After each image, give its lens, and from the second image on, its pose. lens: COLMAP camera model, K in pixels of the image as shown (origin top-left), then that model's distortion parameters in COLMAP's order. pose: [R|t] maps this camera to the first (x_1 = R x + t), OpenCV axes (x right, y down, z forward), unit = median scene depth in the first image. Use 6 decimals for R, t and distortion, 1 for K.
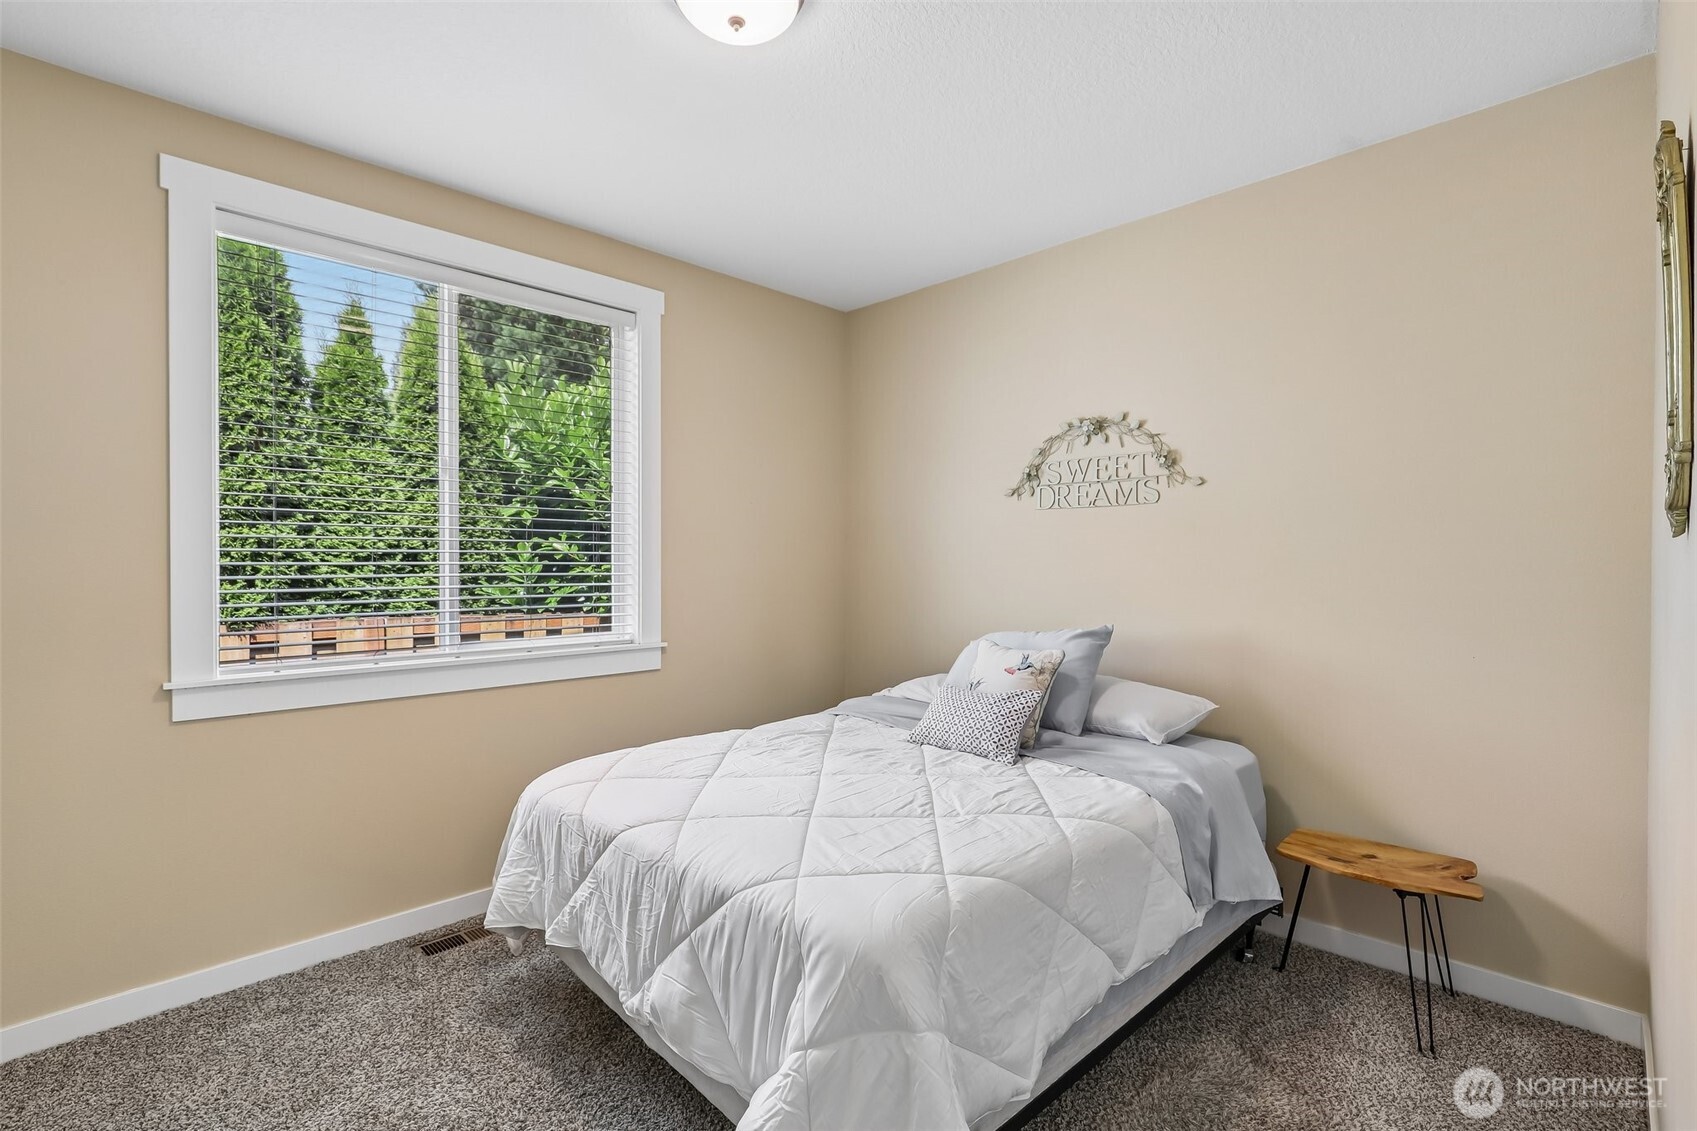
lens RADIAL K [[772.2, 0, 829.8], [0, 772.2, 564.0], [0, 0, 1]] dist [-0.054896, -0.000012]
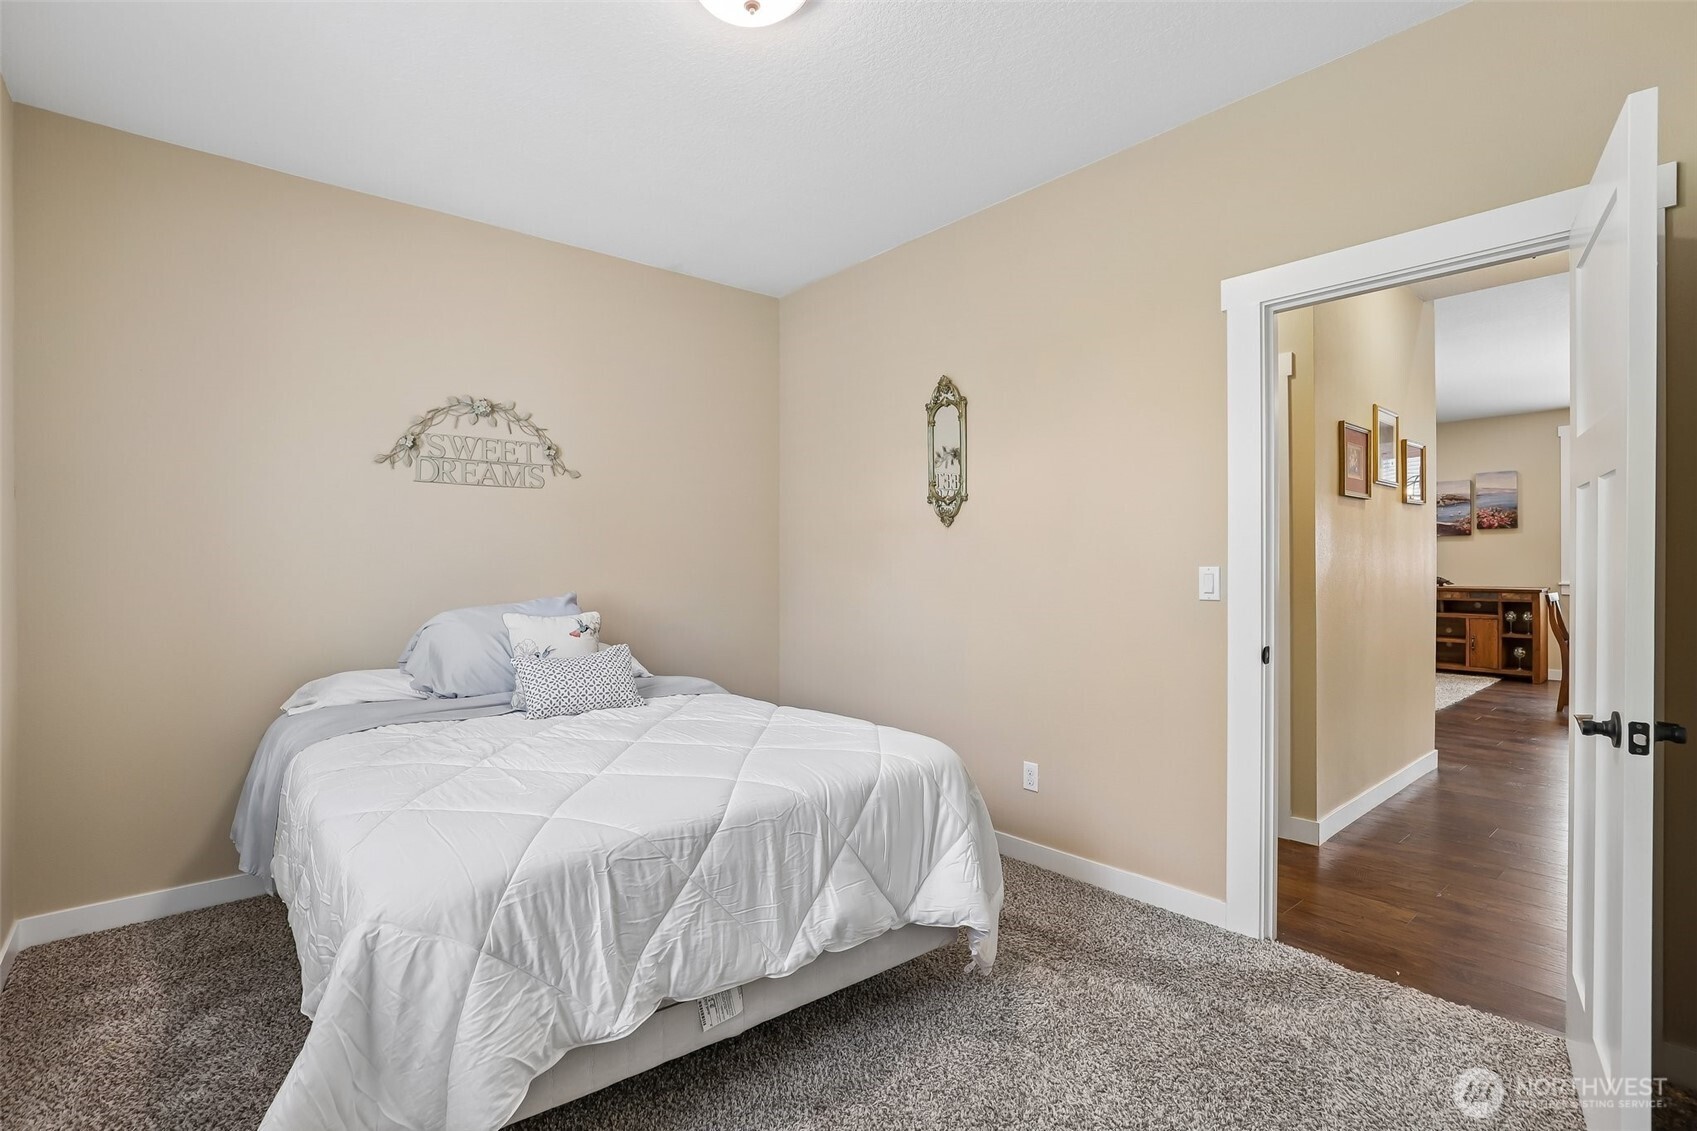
lens RADIAL K [[772.2, 0, 829.8], [0, 772.2, 564.0], [0, 0, 1]] dist [-0.054896, -0.000012]
pose [[0.066699, 0.000745, 0.997773, -0.668312], [0.006615, 0.999977, -0.001189, 0.036883], [-0.997751, 0.006679, 0.066693, 0.473015]]
